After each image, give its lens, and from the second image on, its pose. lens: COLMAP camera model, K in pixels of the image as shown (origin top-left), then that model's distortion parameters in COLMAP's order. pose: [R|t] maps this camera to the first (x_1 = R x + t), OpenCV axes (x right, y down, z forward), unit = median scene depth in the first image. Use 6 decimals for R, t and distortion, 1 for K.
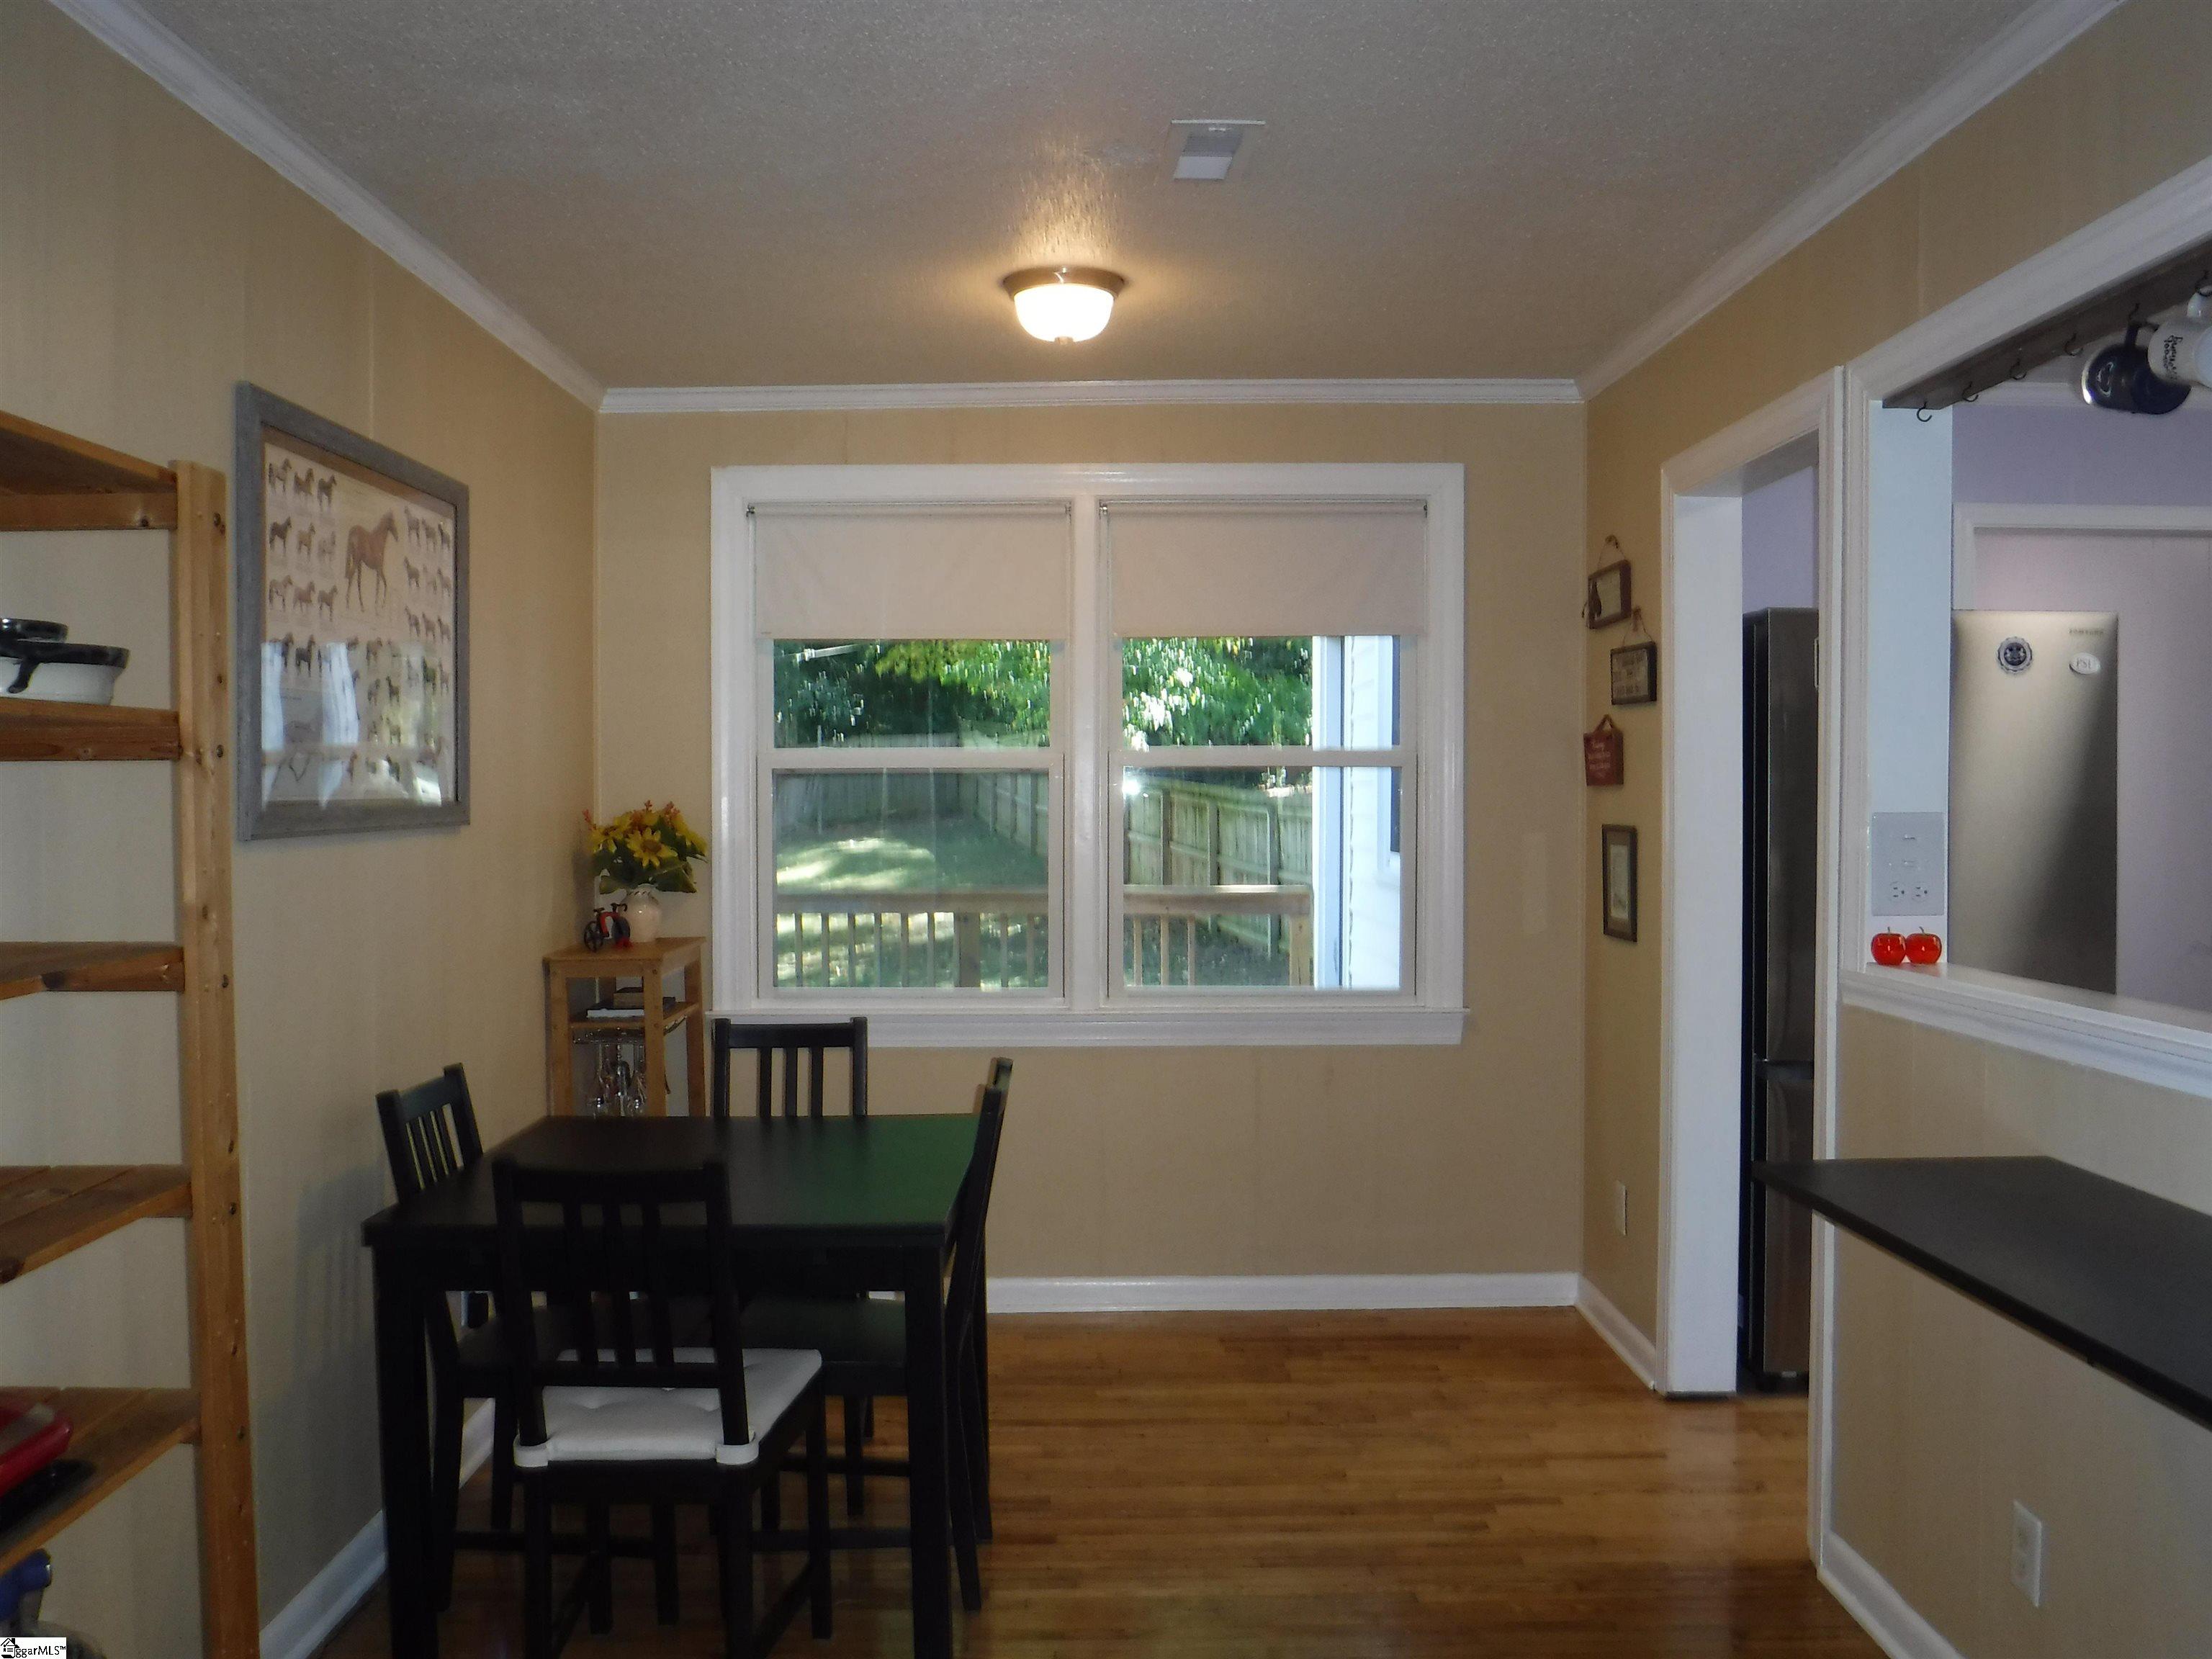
lens RADIAL K [[1826.1, 0, 1107.5], [0, 1826.1, 831.9], [0, 0, 1]] dist [-0.082829, 0.035561]
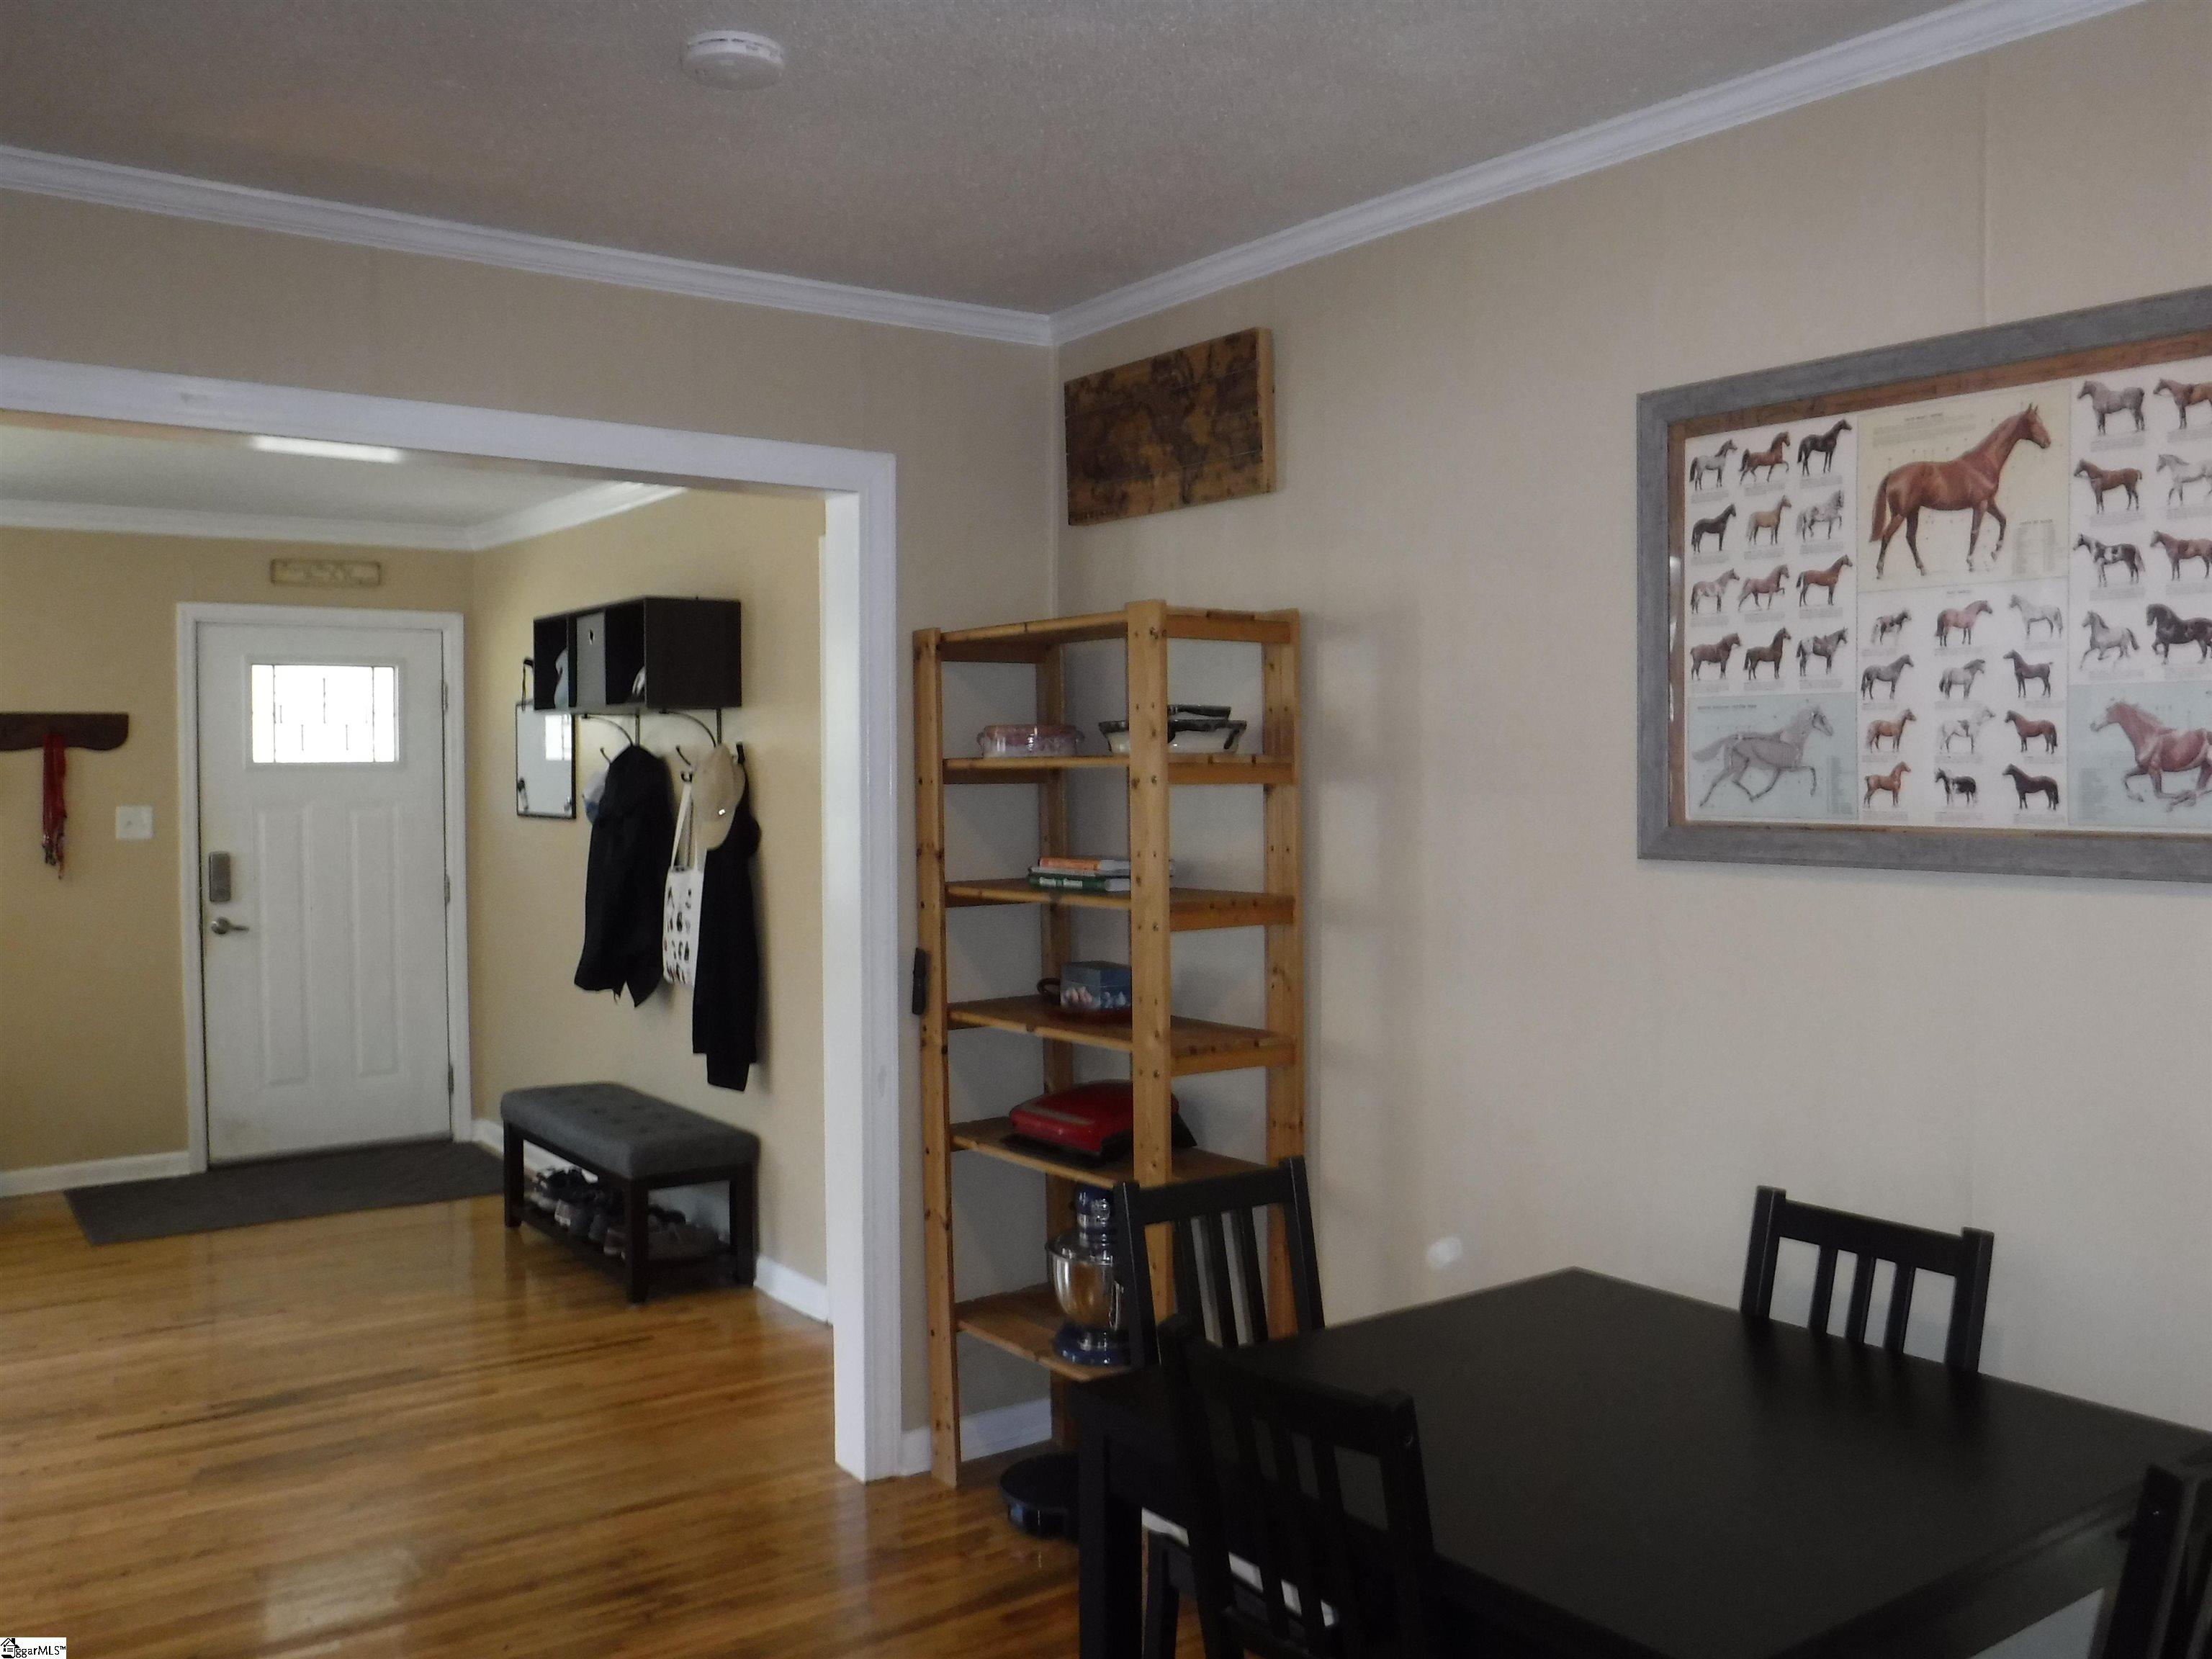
lens RADIAL K [[1826.1, 0, 1109.0], [0, 1826.1, 815.6], [0, 0, 1]] dist [-0.082829, 0.035561]
pose [[-0.799569, 0.025737, -0.600023, 0.229440], [-0.006197, 0.998675, 0.051094, -0.044449], [0.600543, 0.044572, -0.798349, 1.054223]]
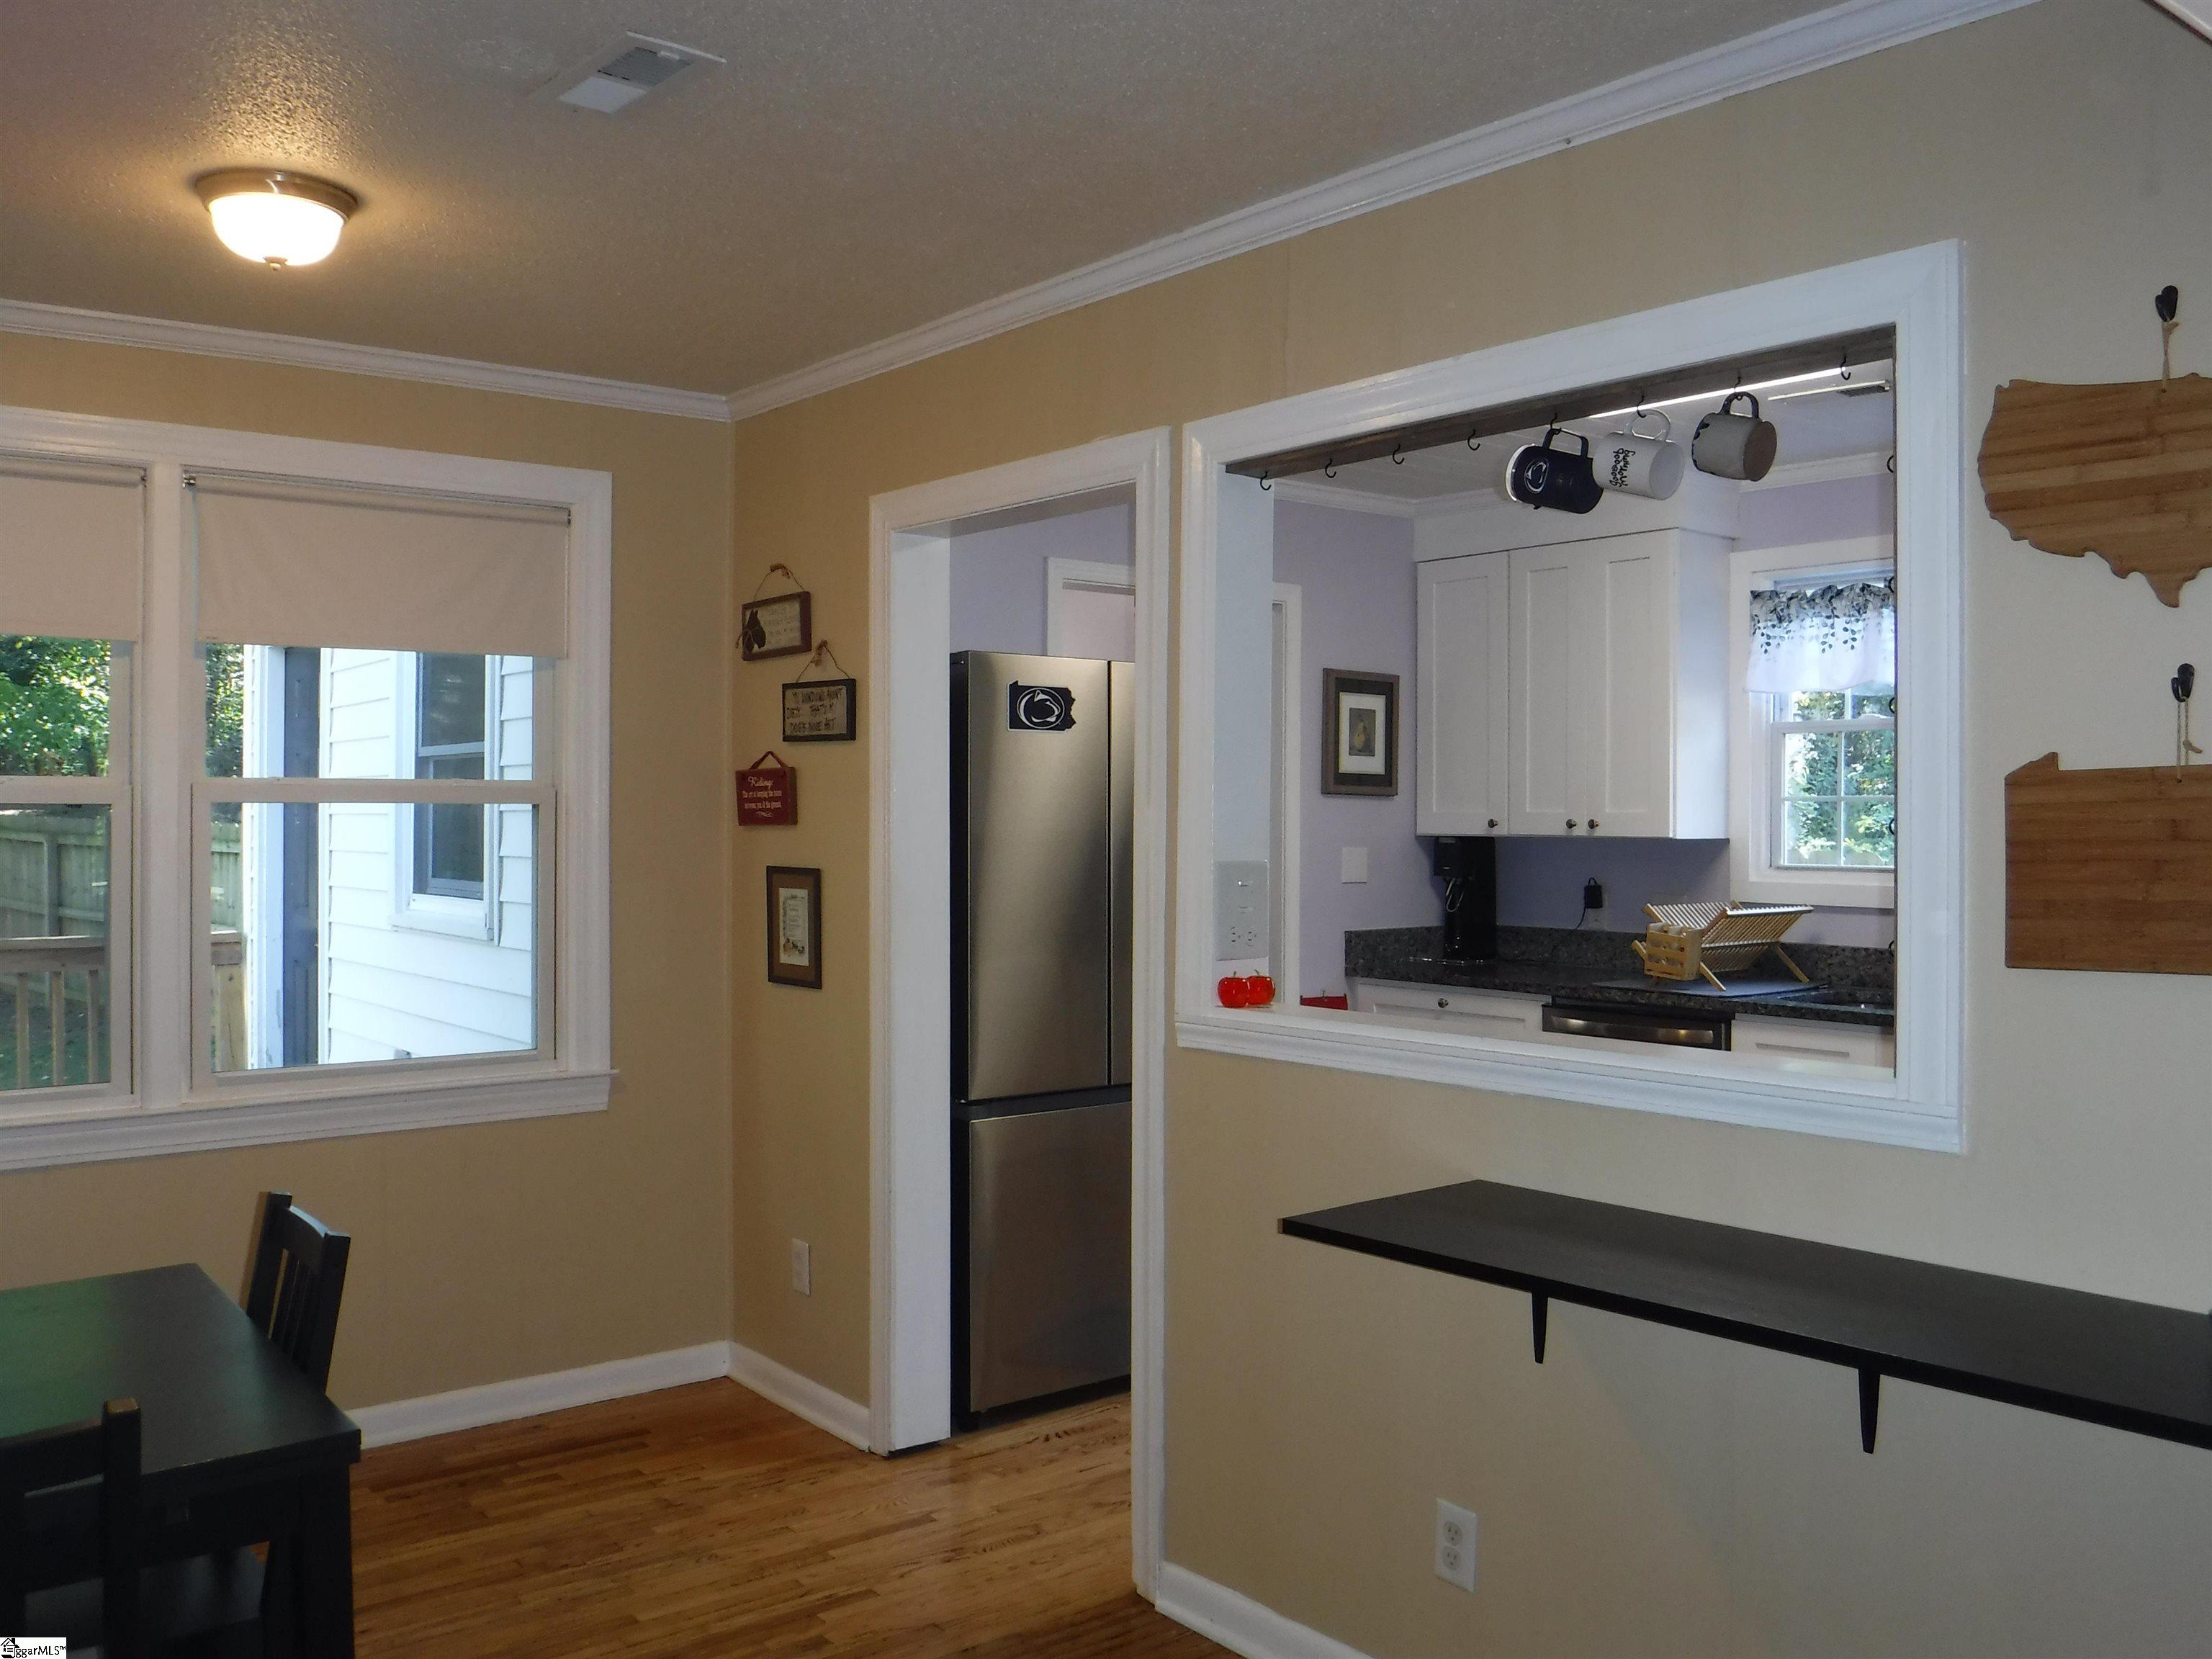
lens RADIAL K [[1826.1, 0, 1105.5], [0, 1826.1, 835.7], [0, 0, 1]] dist [-0.082829, 0.035561]
pose [[0.786219, -0.004496, 0.617932, -0.198607], [0.009878, 0.999937, -0.005293, -0.014613], [-0.617869, 0.010266, 0.786214, 0.154835]]
